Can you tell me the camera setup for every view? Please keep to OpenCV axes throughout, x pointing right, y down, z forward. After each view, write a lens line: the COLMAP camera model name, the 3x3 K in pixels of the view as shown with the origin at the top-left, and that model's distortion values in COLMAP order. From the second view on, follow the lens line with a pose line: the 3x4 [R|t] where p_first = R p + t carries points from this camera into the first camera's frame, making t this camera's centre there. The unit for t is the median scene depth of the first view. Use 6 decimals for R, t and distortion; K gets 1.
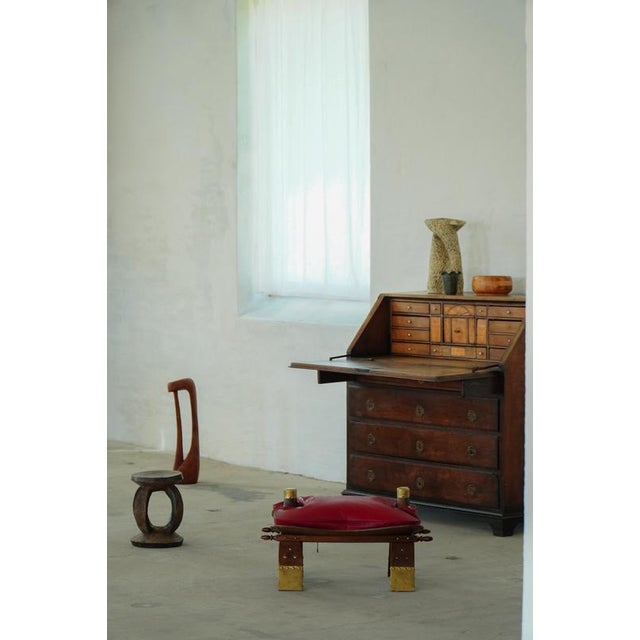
lens RADIAL K [[3242.1, 0, 320.0], [0, 3242.1, 320.0], [0, 0, 1]] dist [-1.140100, -8.106452]
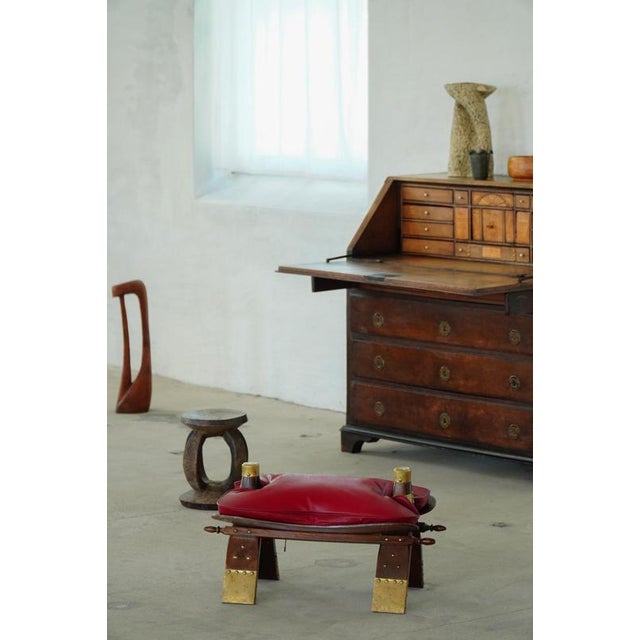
lens RADIAL K [[3242.1, 0, 320.0], [0, 3242.1, 320.0], [0, 0, 1]] dist [-1.140100, -8.106452]
pose [[0.998137, -0.006007, 0.060716, -0.046638], [0.002184, 0.998021, 0.062838, -0.023163], [-0.060973, -0.062588, 0.996175, 0.216323]]
